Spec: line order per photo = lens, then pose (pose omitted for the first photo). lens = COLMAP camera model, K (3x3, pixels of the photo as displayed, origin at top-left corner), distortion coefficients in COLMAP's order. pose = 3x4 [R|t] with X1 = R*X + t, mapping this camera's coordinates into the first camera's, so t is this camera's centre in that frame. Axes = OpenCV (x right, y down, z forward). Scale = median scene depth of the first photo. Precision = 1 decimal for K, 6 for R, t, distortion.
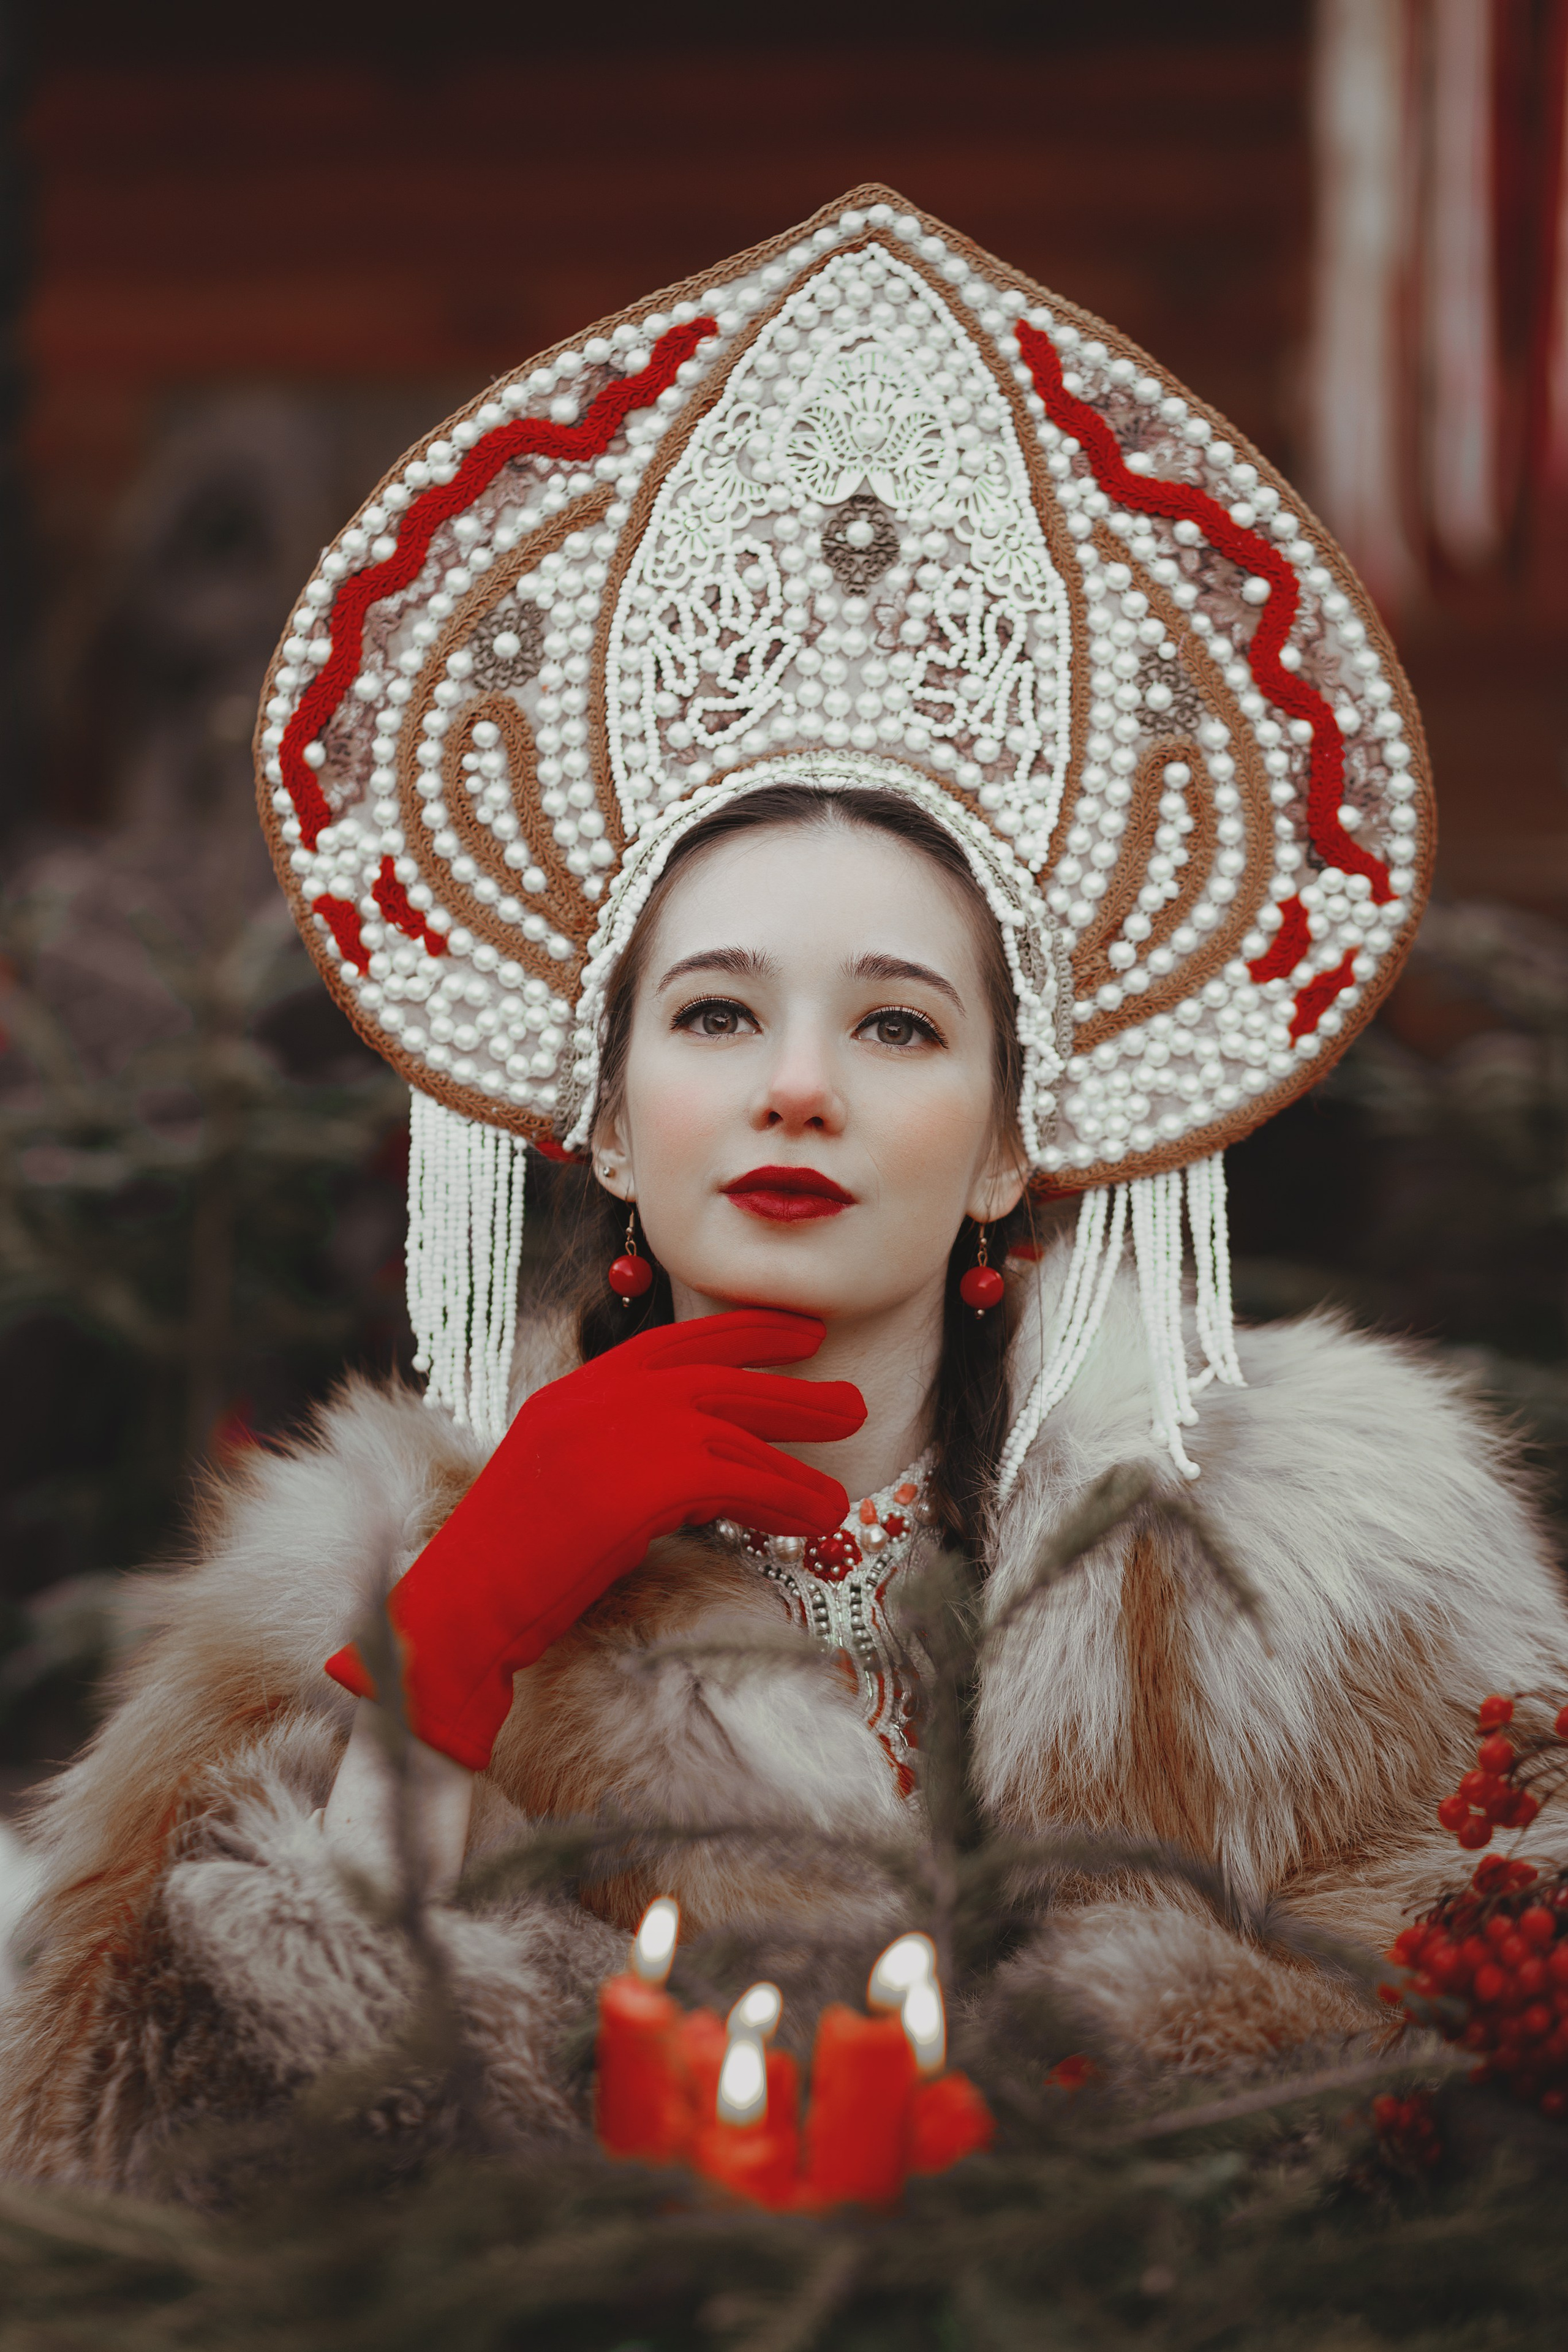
lens RADIAL K [[5950.2, 0, 788.1], [0, 5950.2, 1207.3], [0, 0, 1]] dist [0.047951, 0.582011]
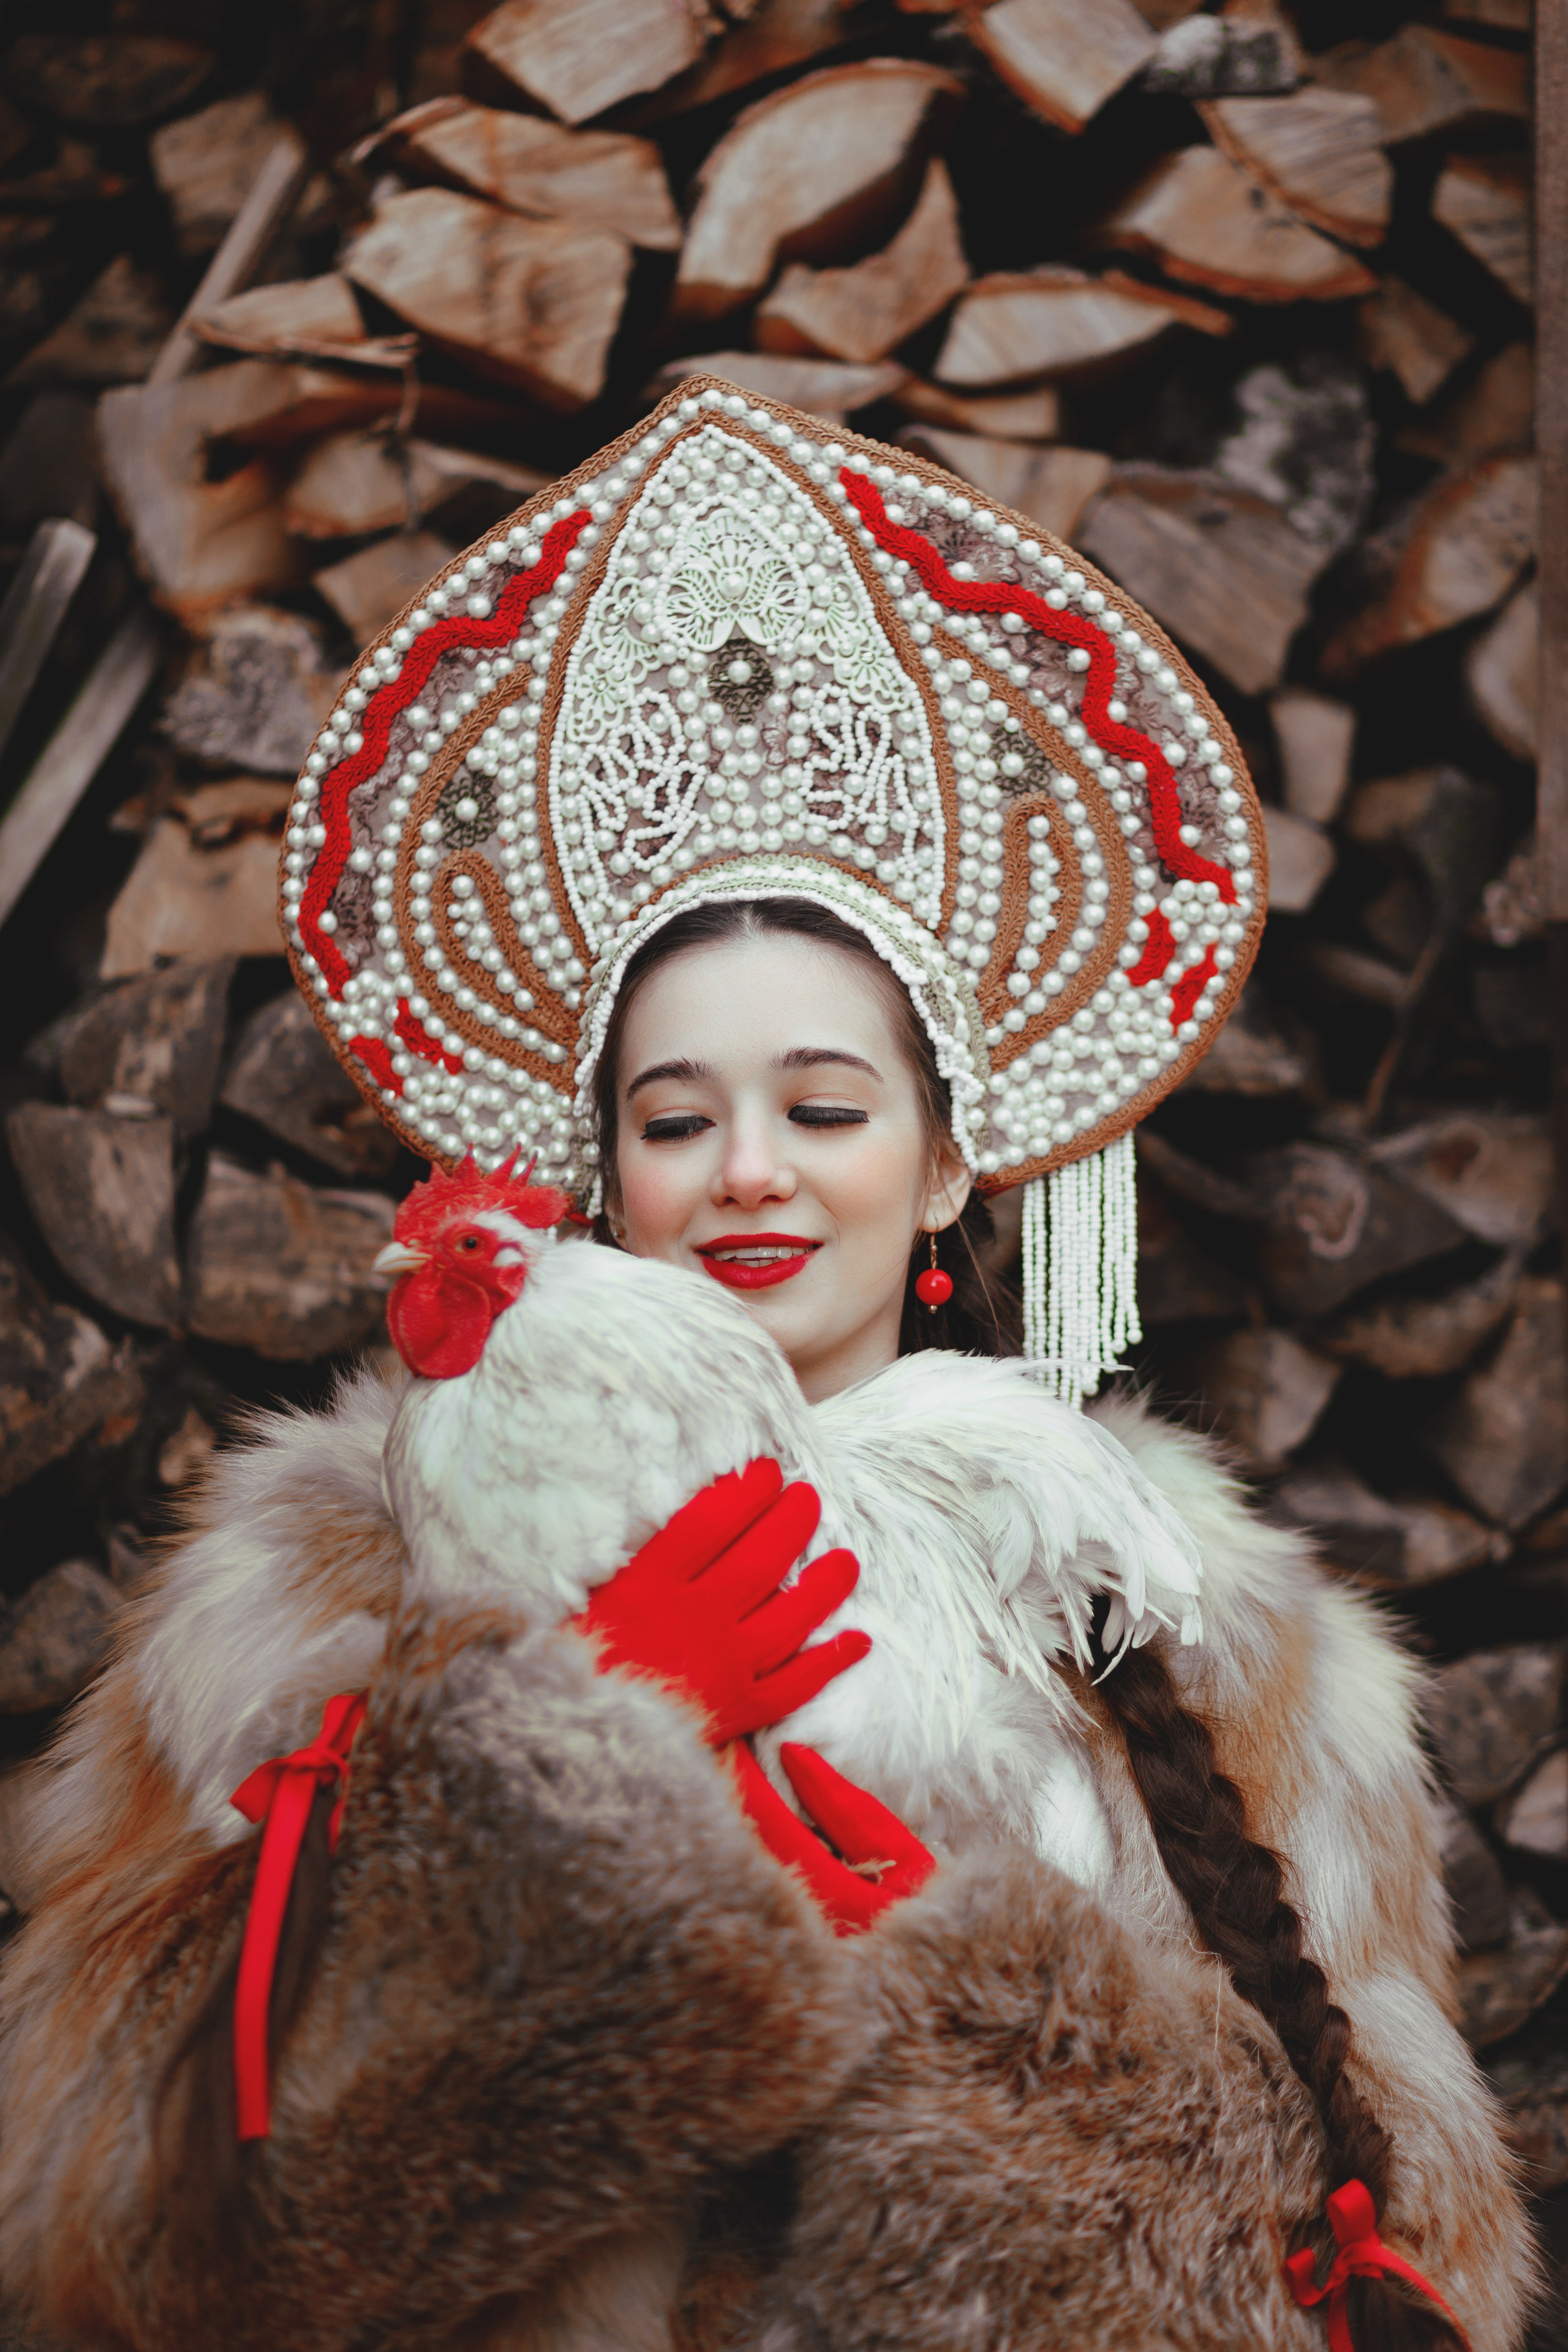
lens RADIAL K [[5884.4, 0, 781.3], [0, 5884.4, 1178.3], [0, 0, 1]] dist [0.057330, -0.508422]
pose [[0.982691, -0.165179, -0.083869, 0.101314], [0.171511, 0.982330, 0.074910, -0.100101], [0.070013, -0.087998, 0.993657, -0.169050]]
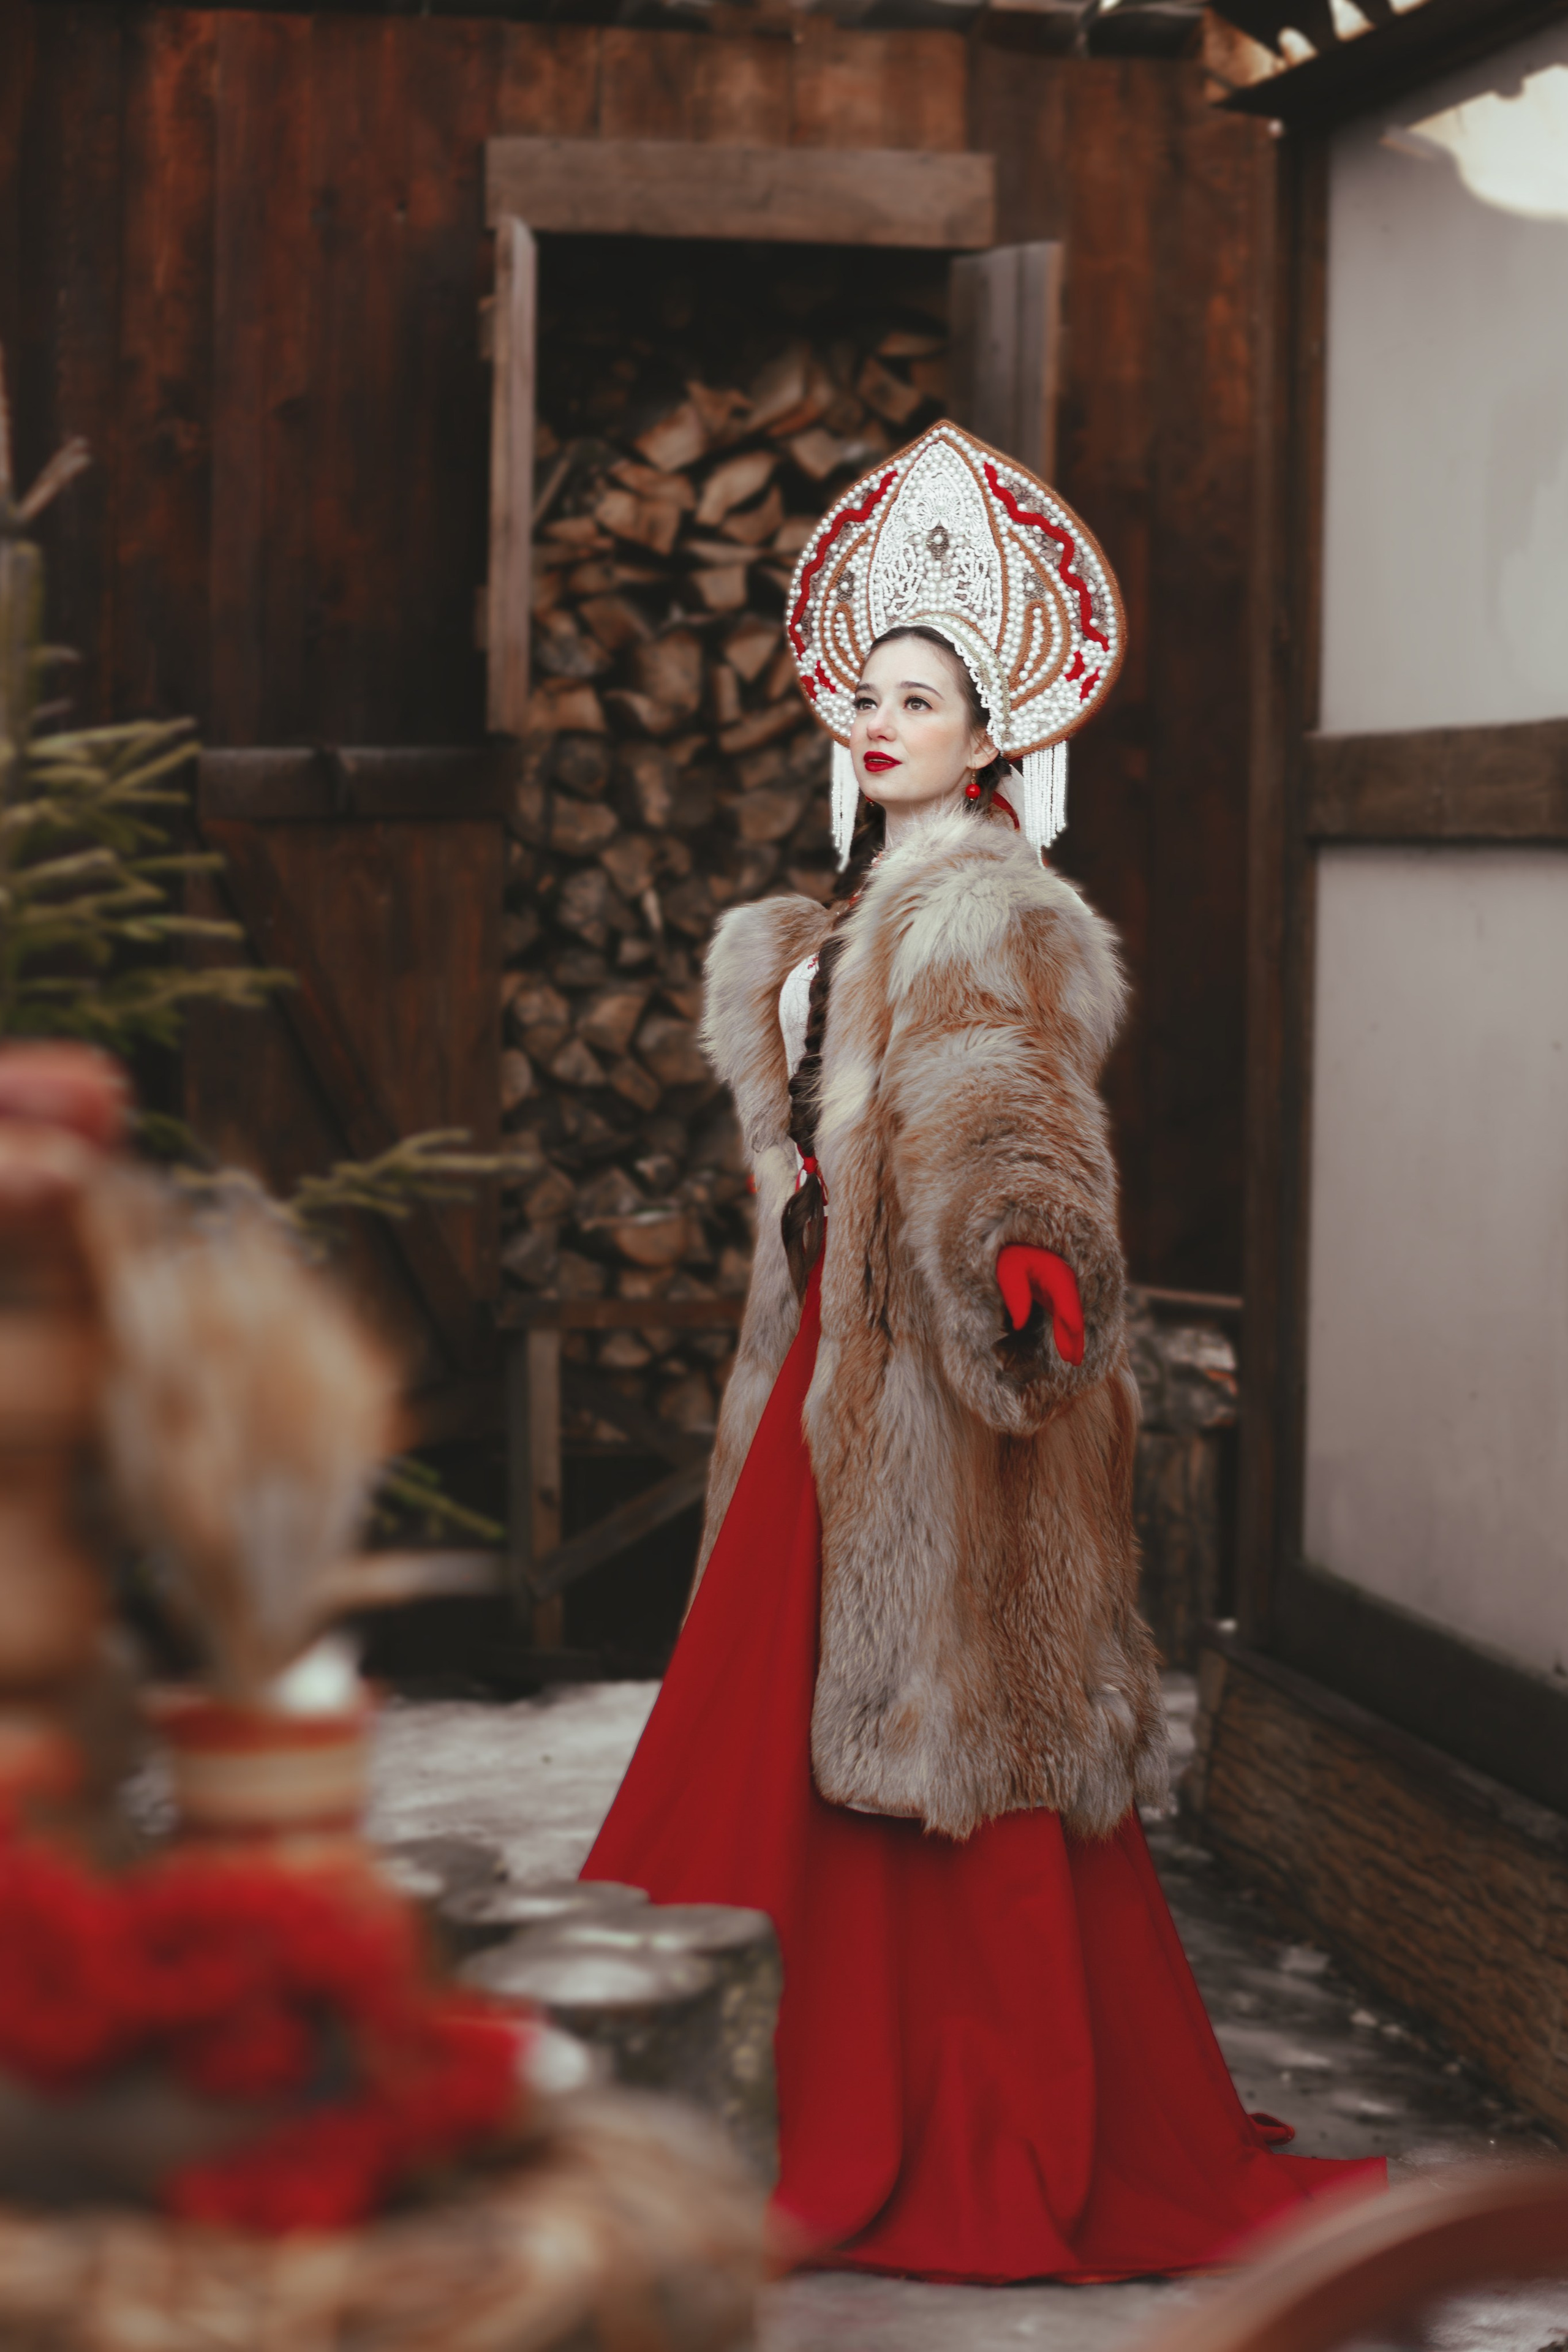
lens RADIAL K [[6700.8, 0, 785.9], [0, 6700.8, 1175.9], [0, 0, 1]] dist [0.058641, 0.647585]
pose [[0.867831, -0.036552, -0.495513, 1.577475], [0.034823, 0.999312, -0.012728, 0.241266], [0.495638, -0.006210, 0.868507, -1.920840]]
